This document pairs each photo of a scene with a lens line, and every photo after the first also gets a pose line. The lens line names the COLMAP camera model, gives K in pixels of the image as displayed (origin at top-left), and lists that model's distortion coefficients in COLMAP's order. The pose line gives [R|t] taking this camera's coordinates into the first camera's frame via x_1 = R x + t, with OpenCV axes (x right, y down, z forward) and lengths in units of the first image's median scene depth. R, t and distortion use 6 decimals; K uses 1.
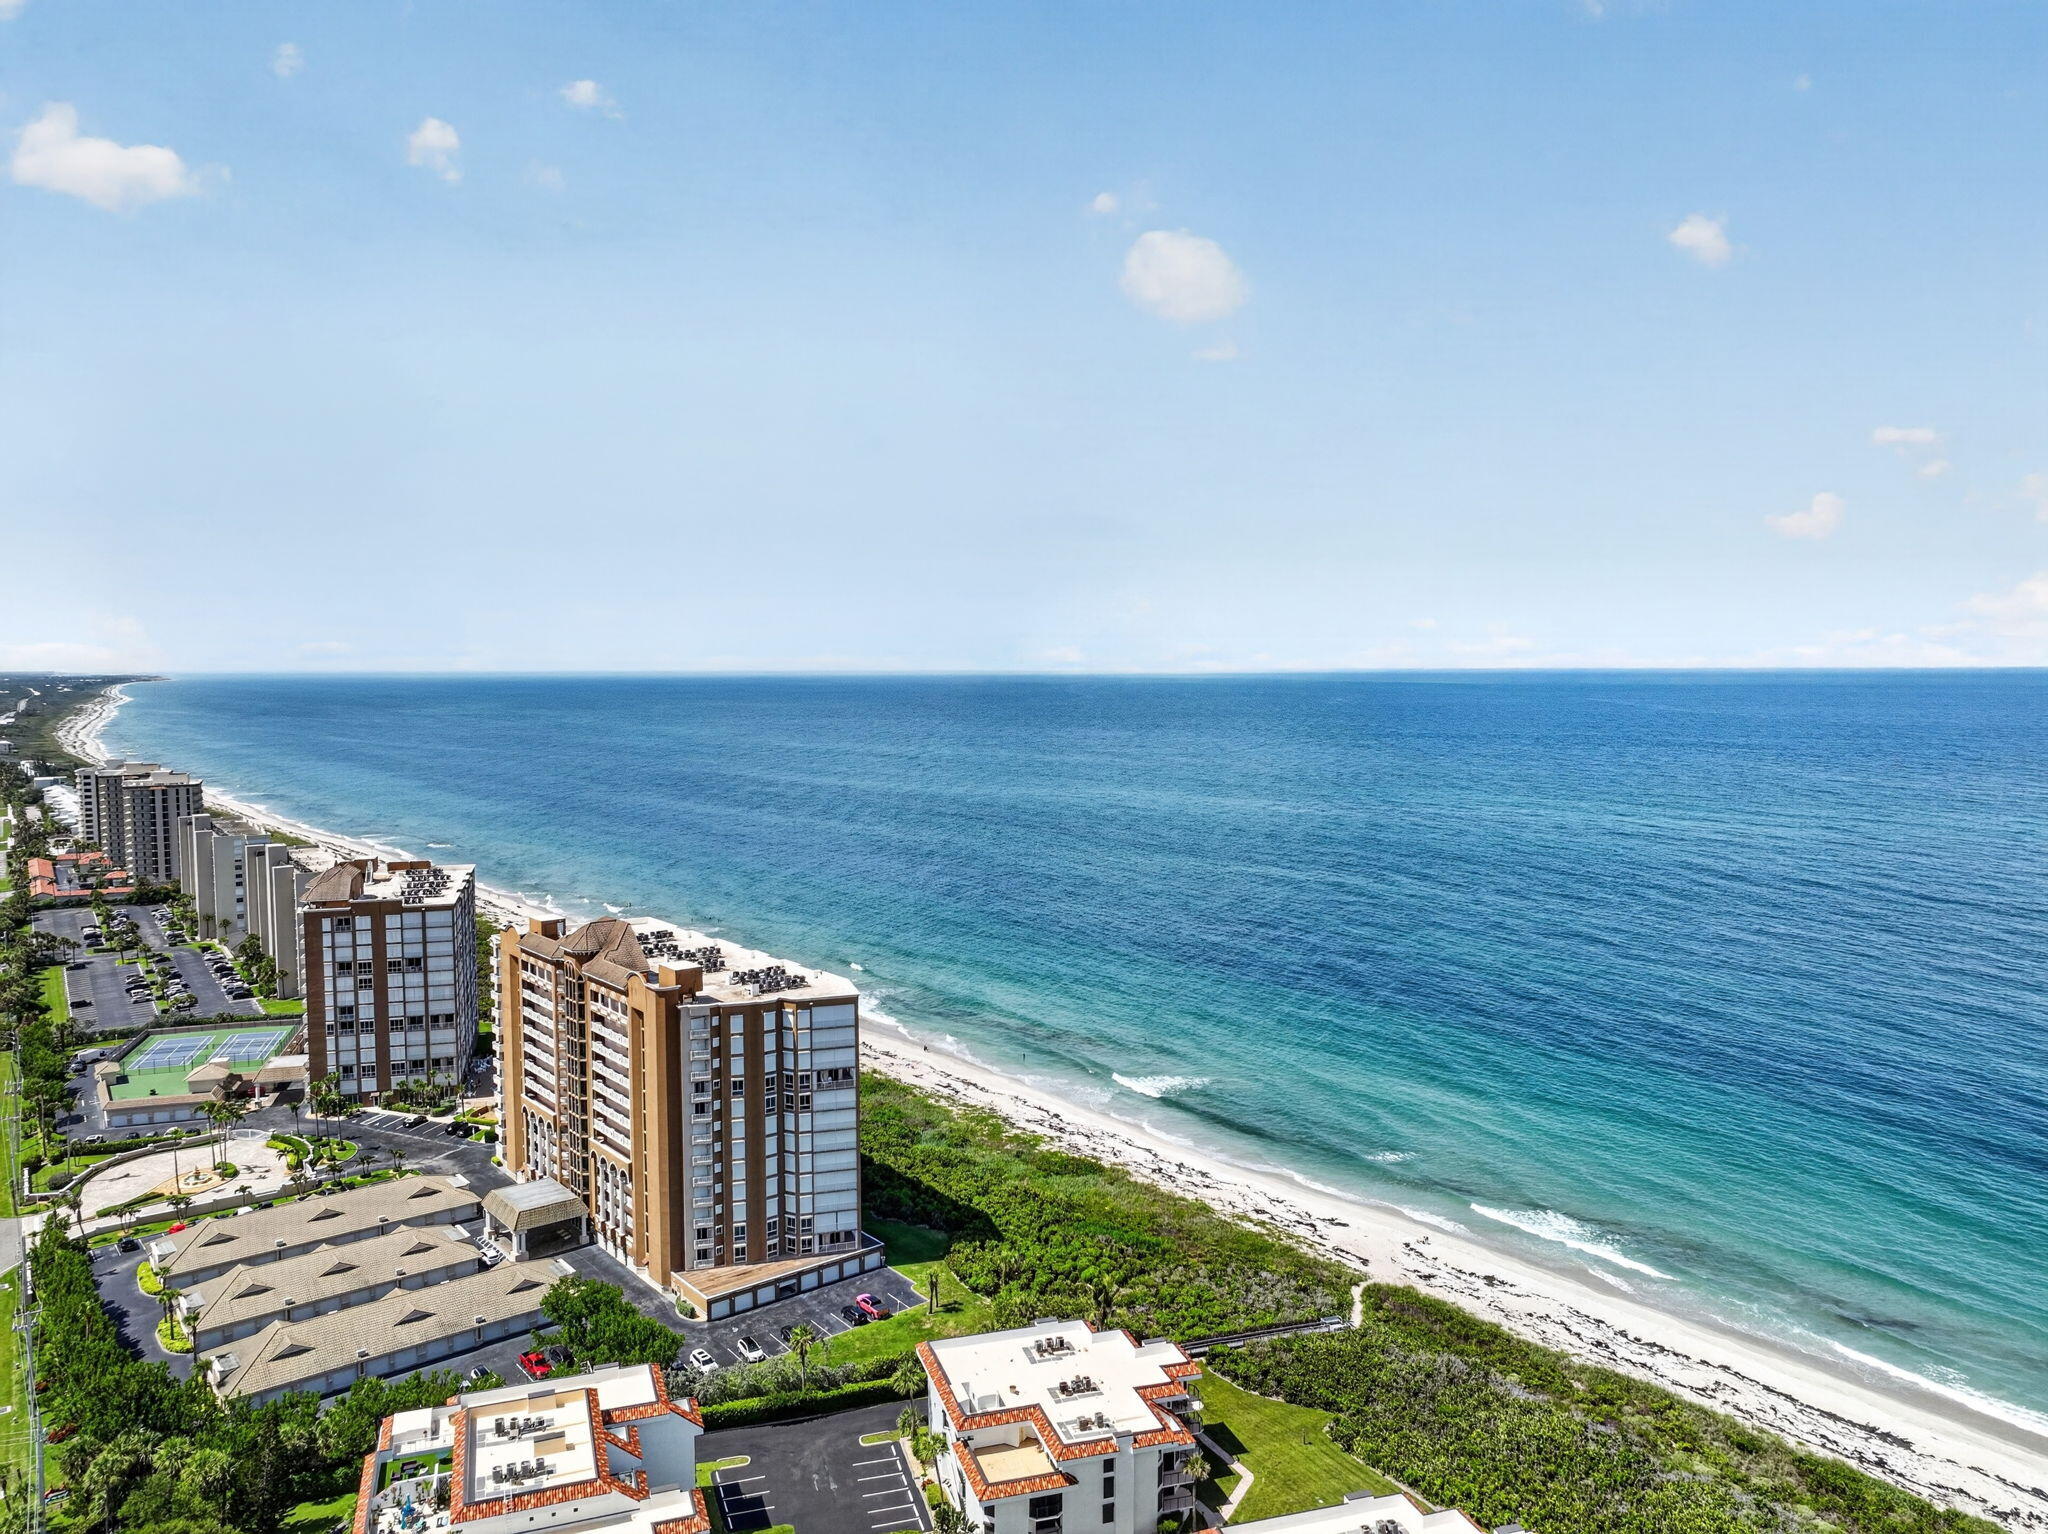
lens RADIAL K [[1443.1, 0, 1022.1], [0, 1443.1, 758.7], [0, 0, 1]] dist [-0.009356, 0.026845]
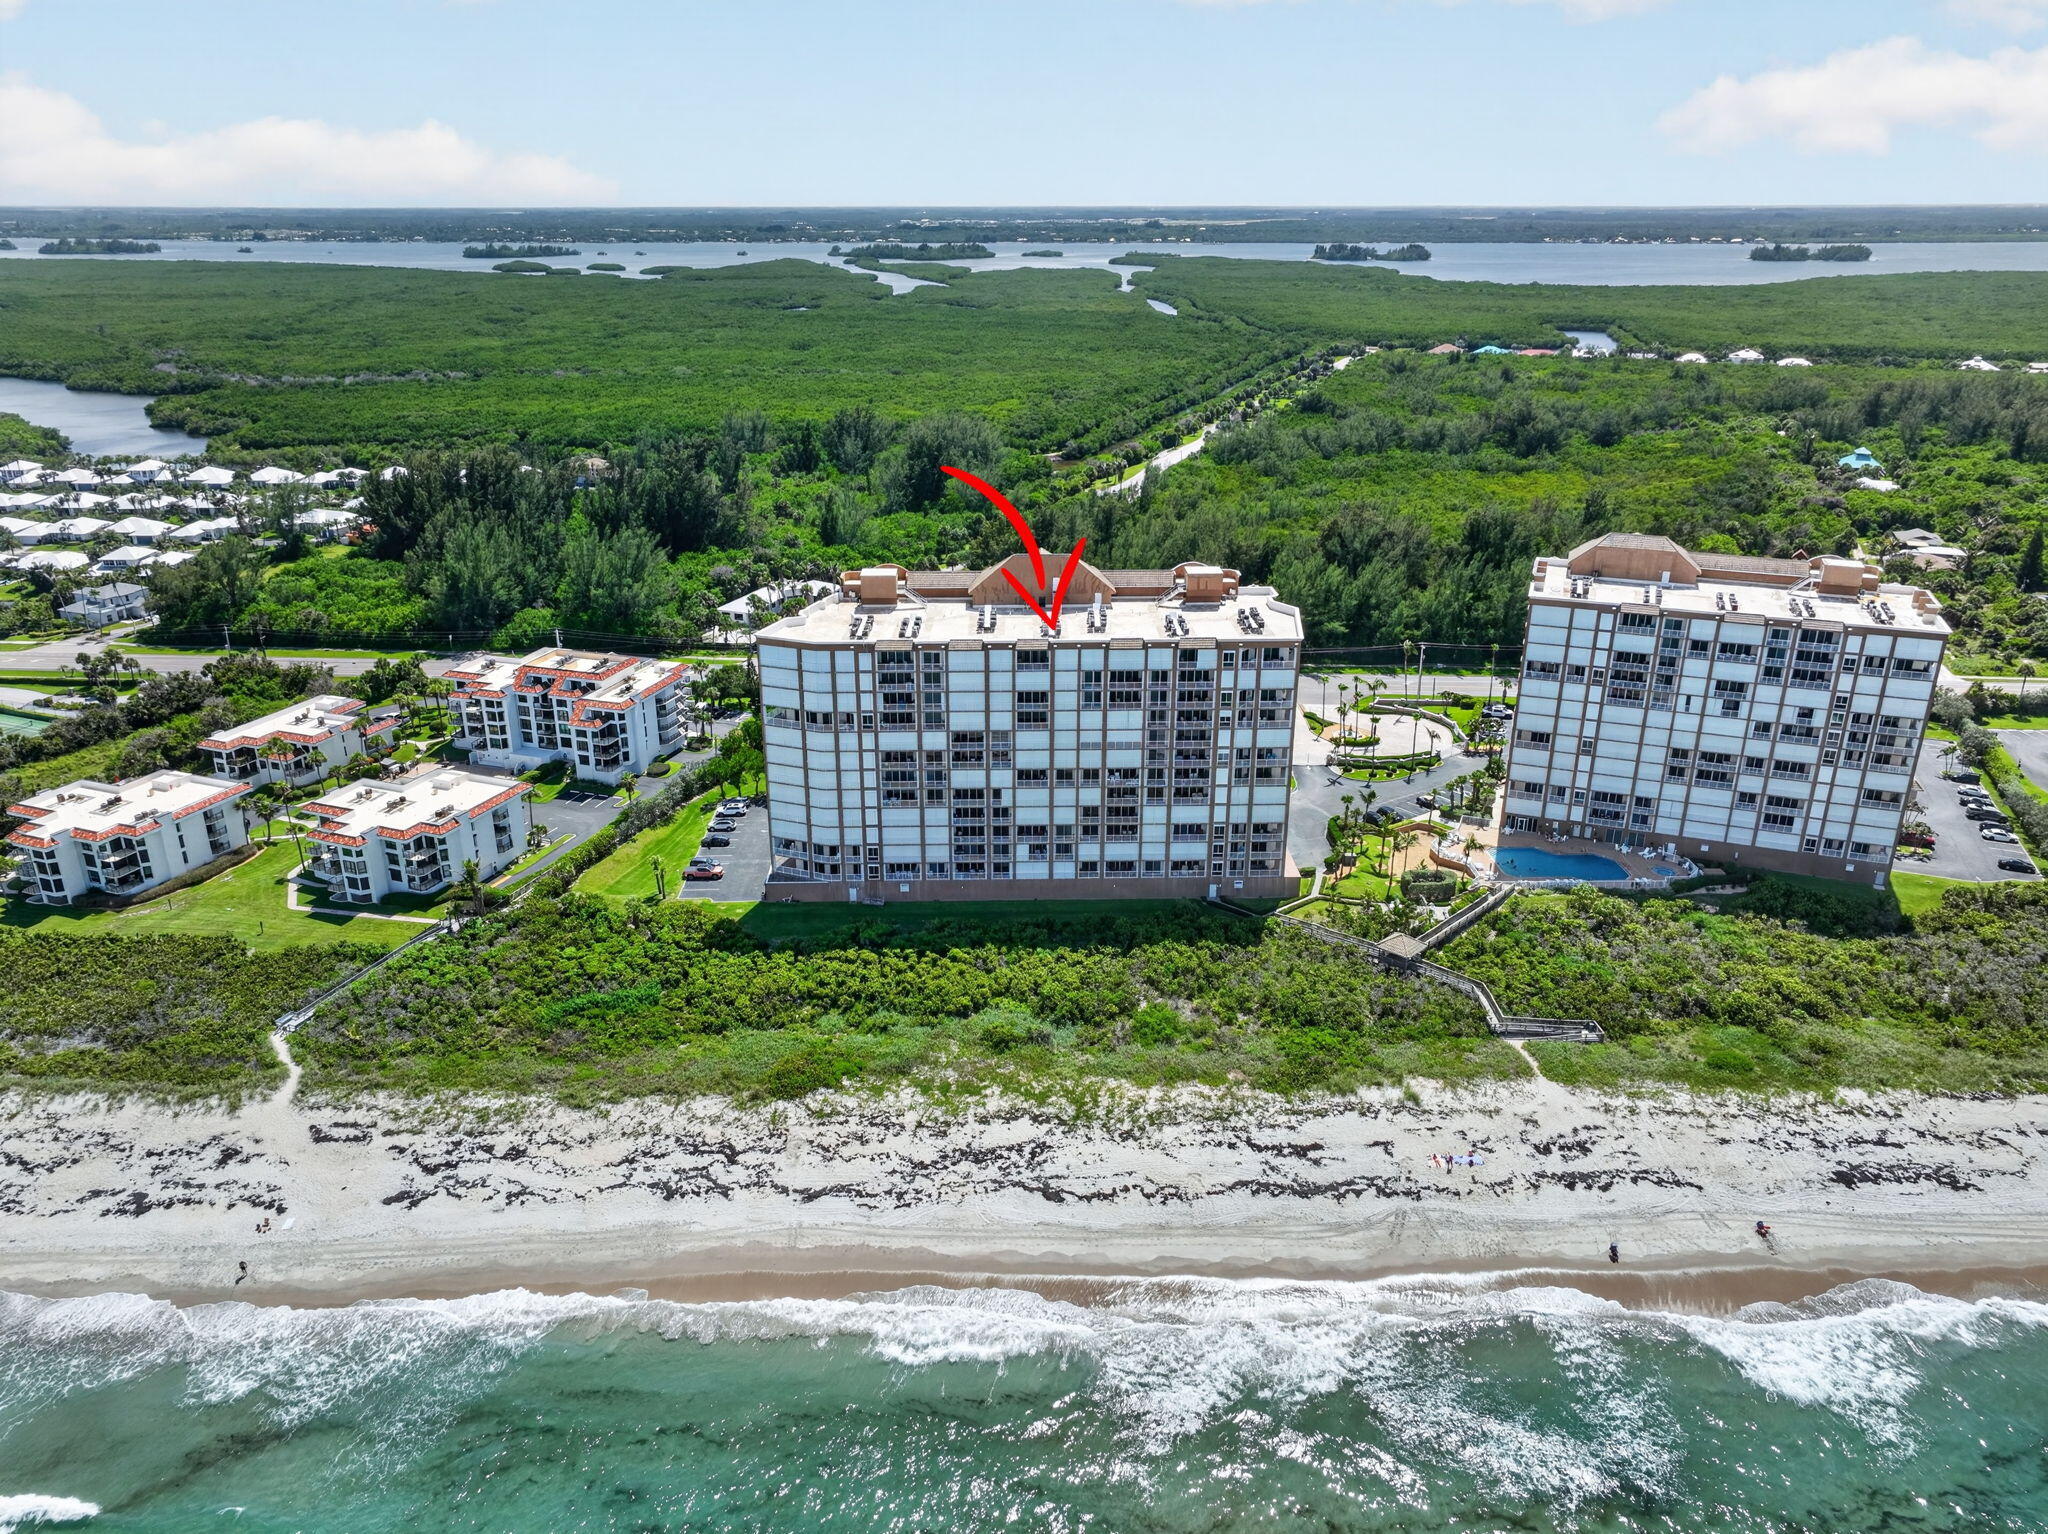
lens RADIAL K [[1443.1, 0, 1018.2], [0, 1443.1, 775.5], [0, 0, 1]] dist [-0.009356, 0.026845]
pose [[-0.618745, 0.295210, -0.728015, 0.517735], [-0.049969, 0.910043, 0.411491, -0.163840], [0.784001, 0.290986, -0.548334, 1.685324]]
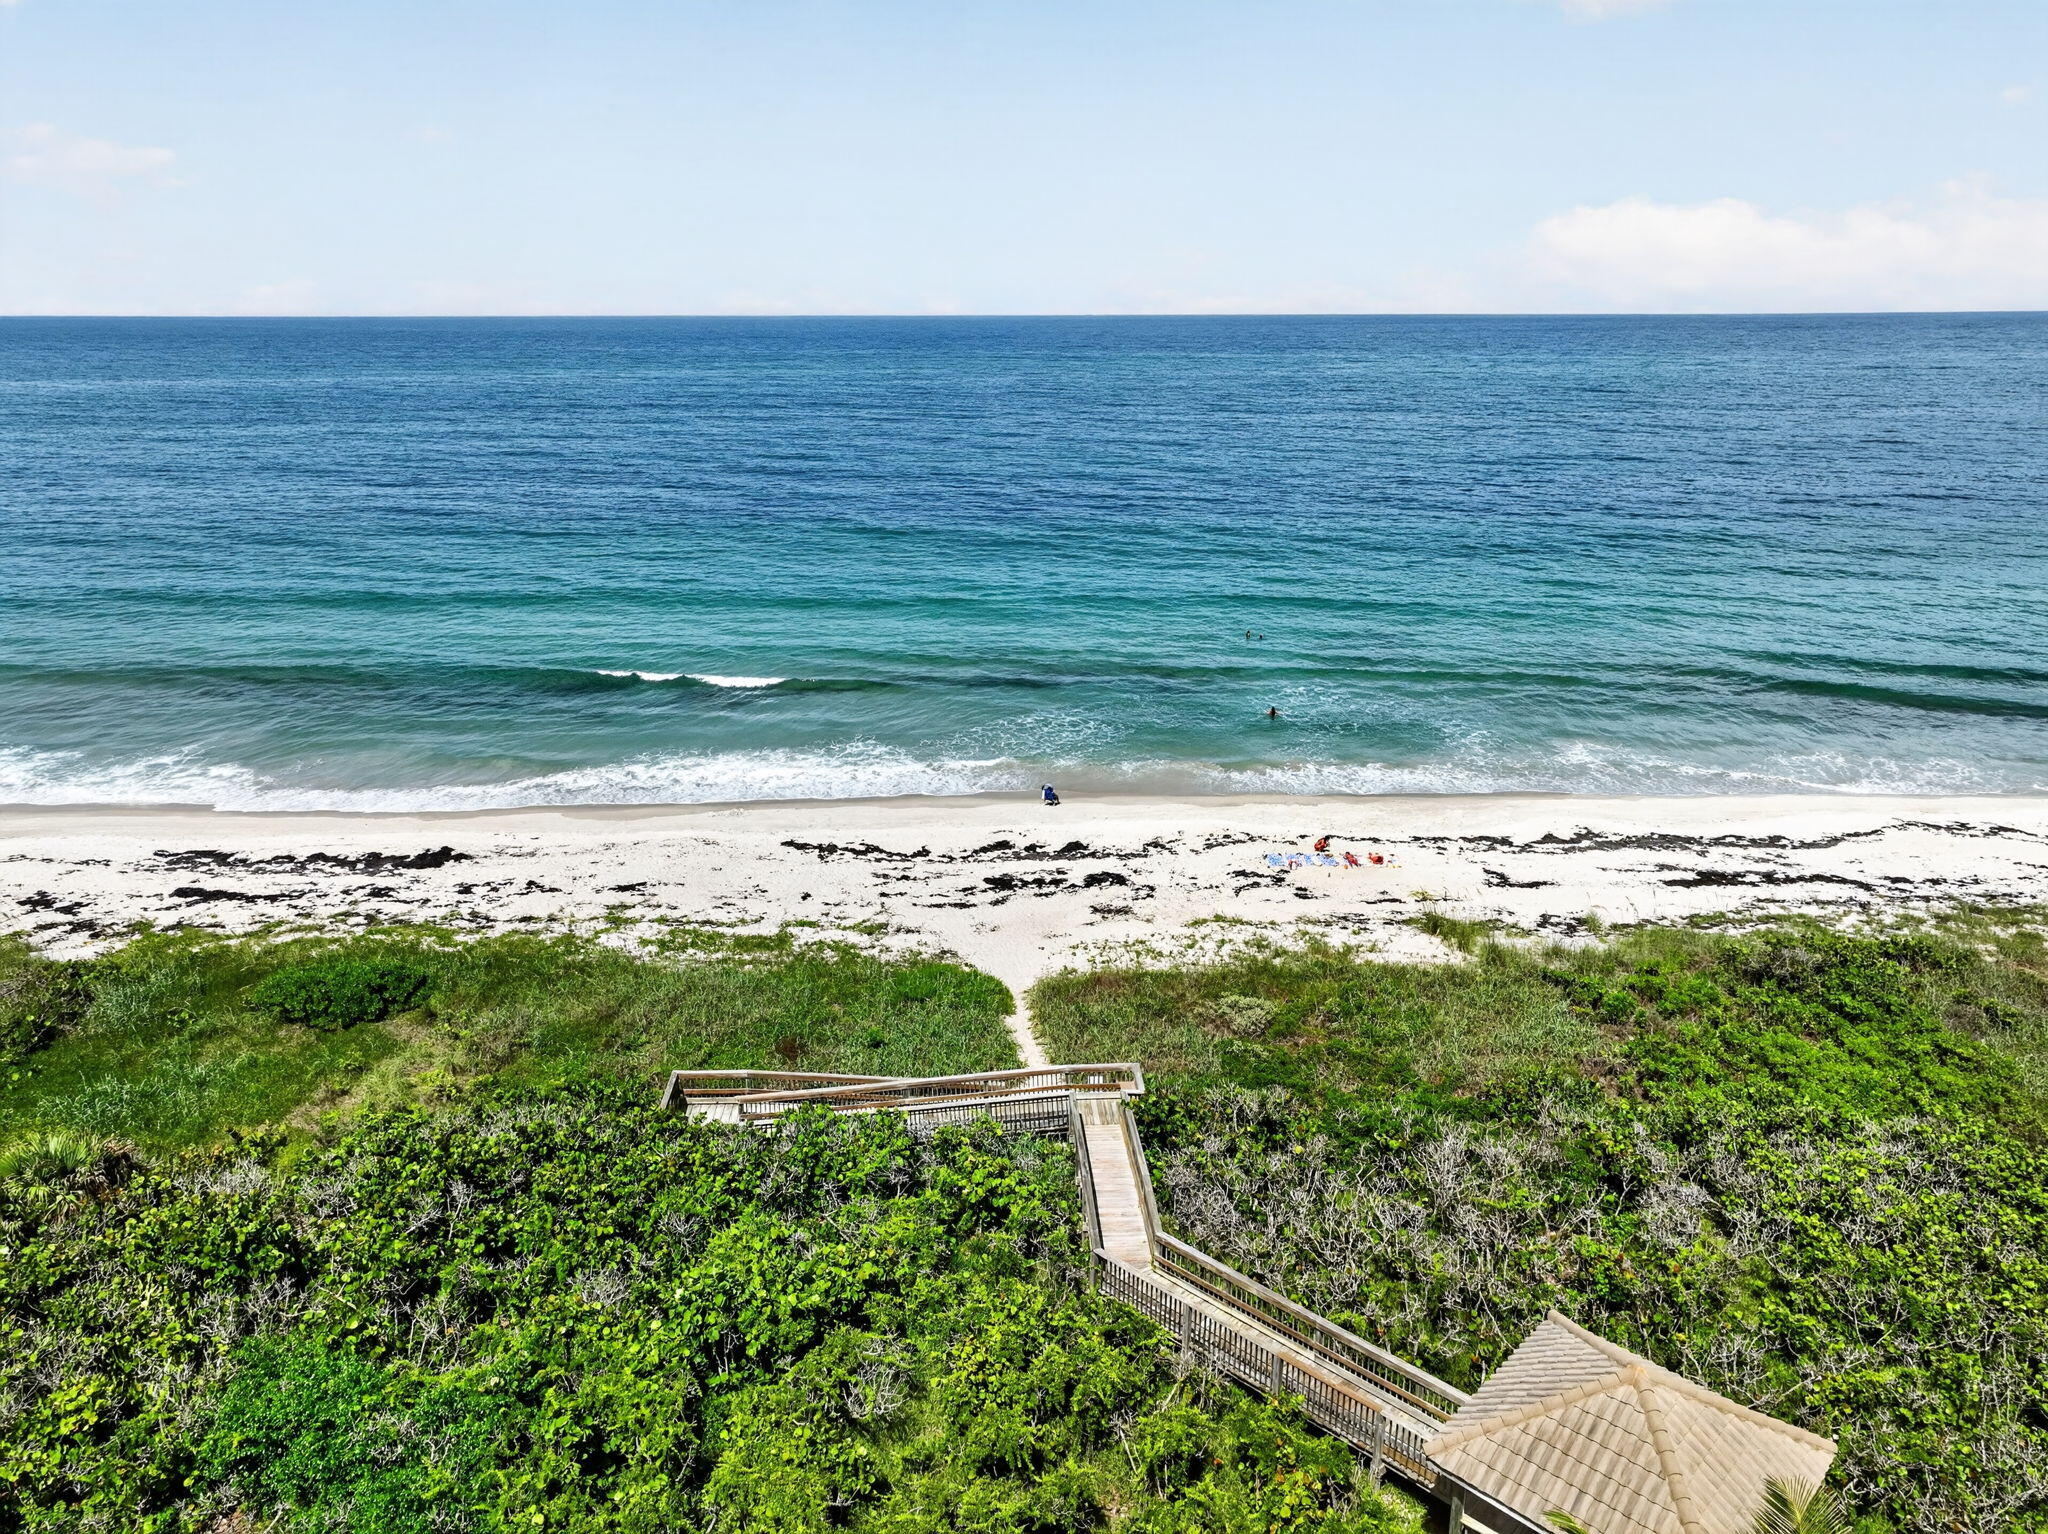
lens RADIAL K [[1443.1, 0, 1019.8], [0, 1443.1, 765.7], [0, 0, 1]] dist [-0.009356, 0.026845]
pose [[0.613738, -0.242459, 0.751358, -0.389932], [0.052787, 0.962149, 0.267362, 0.215069], [-0.787743, -0.124428, 0.603307, 1.375247]]
